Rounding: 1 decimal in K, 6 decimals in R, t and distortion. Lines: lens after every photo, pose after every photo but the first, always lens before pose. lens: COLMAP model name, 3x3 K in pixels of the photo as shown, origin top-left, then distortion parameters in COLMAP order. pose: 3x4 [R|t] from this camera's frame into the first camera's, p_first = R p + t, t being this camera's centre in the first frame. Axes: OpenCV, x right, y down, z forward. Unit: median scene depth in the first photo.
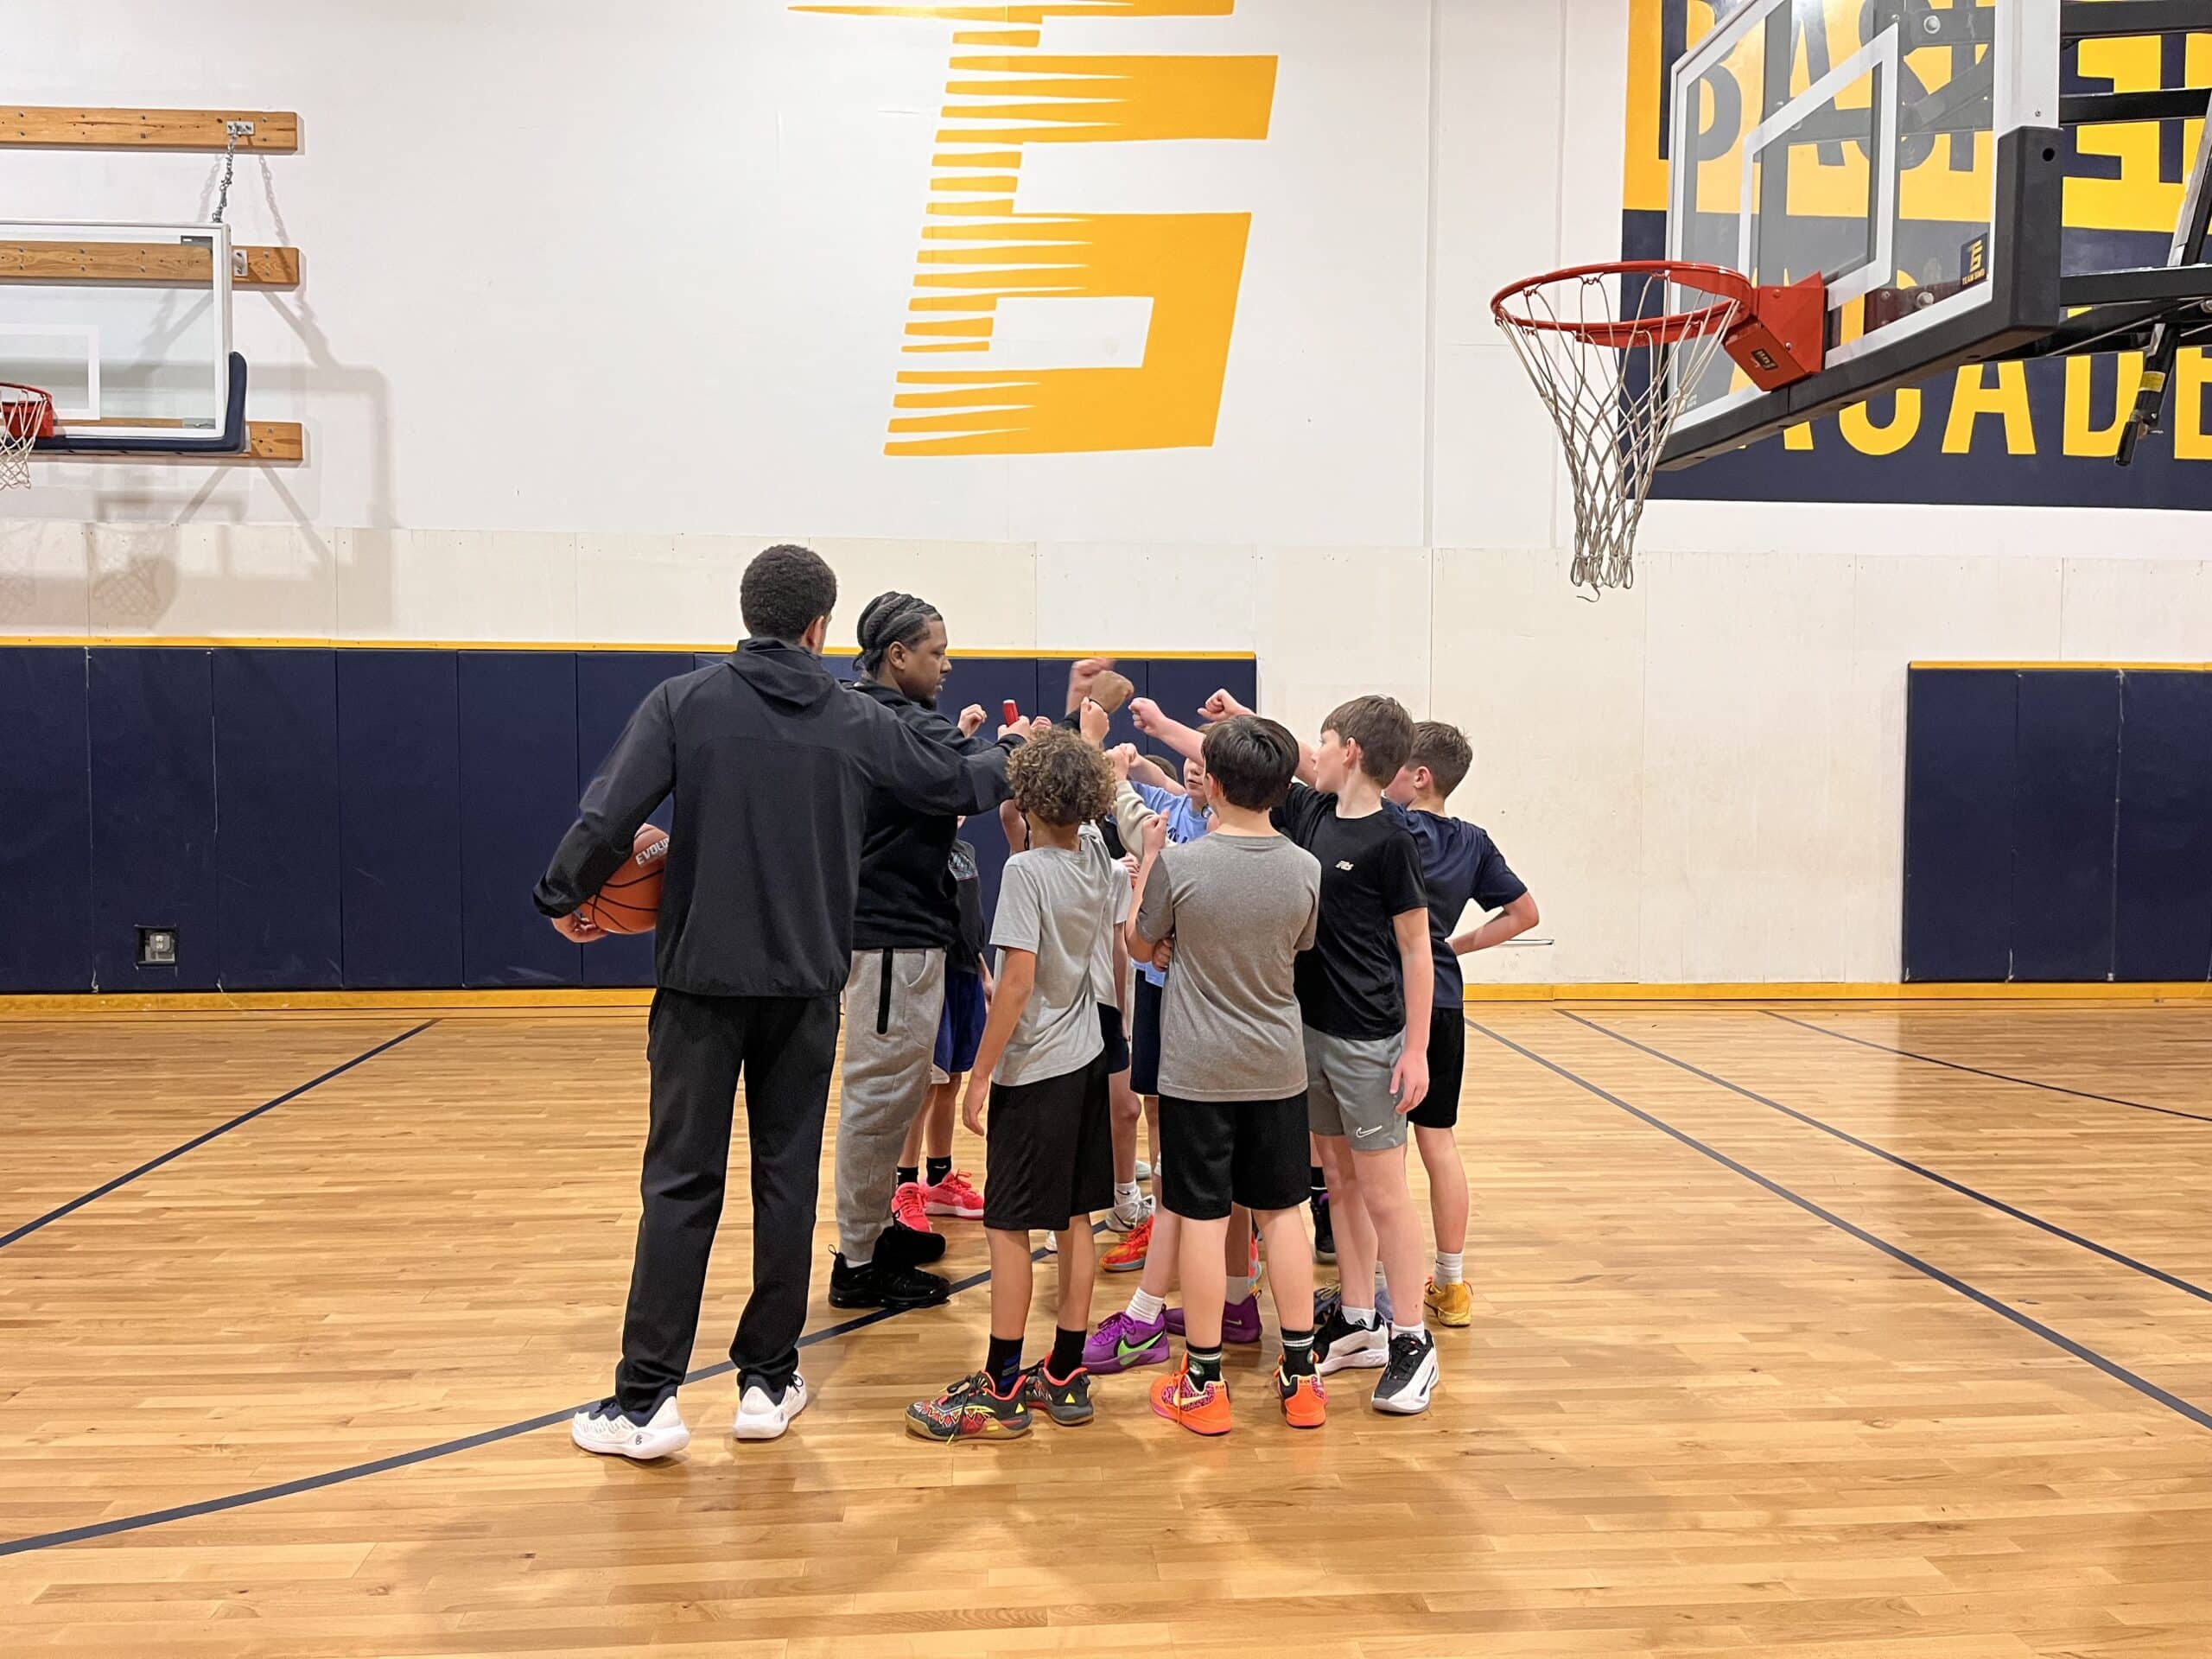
lens RADIAL K [[1659.4, 0, 1103.4], [0, 1659.4, 830.7], [0, 0, 1]] dist [0.027239, -0.015526]
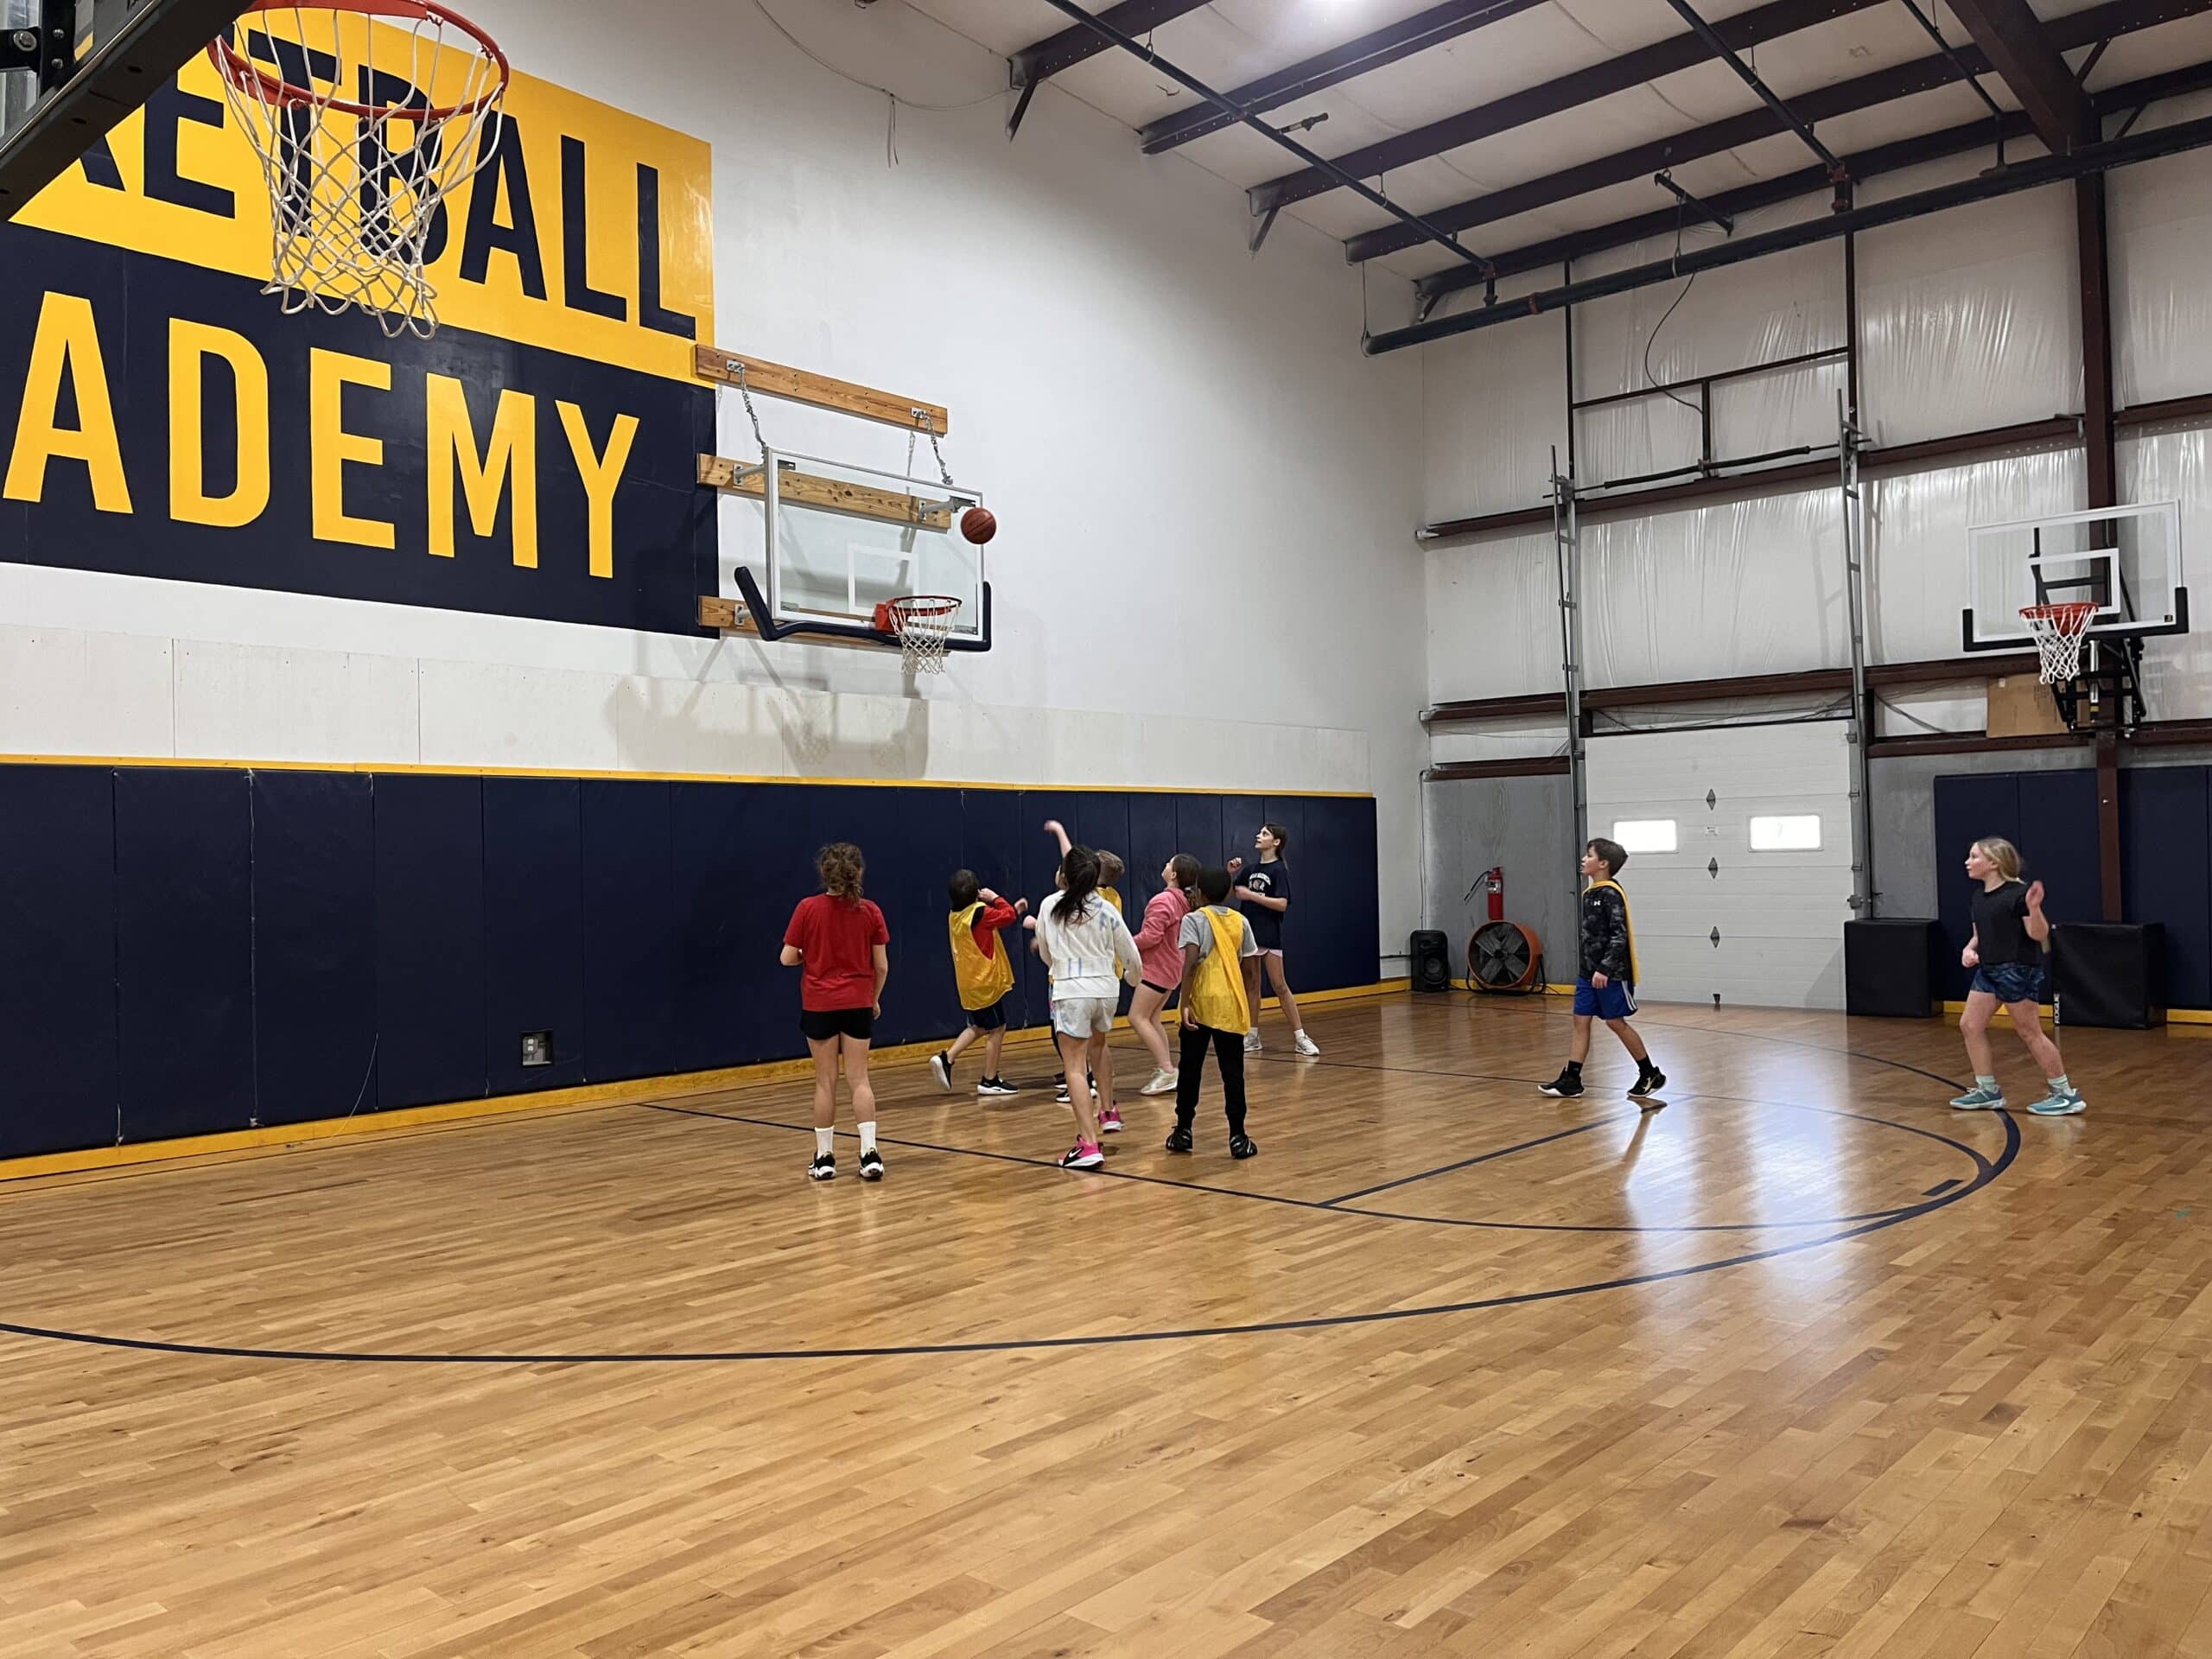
lens RADIAL K [[1659.4, 0, 1103.8], [0, 1659.4, 814.7], [0, 0, 1]] dist [0.027239, -0.015526]
pose [[0.723391, -0.003797, 0.690428, 0.327180], [0.052676, 0.997374, -0.049705, -0.005232], [-0.688426, 0.072325, 0.721692, 0.060846]]
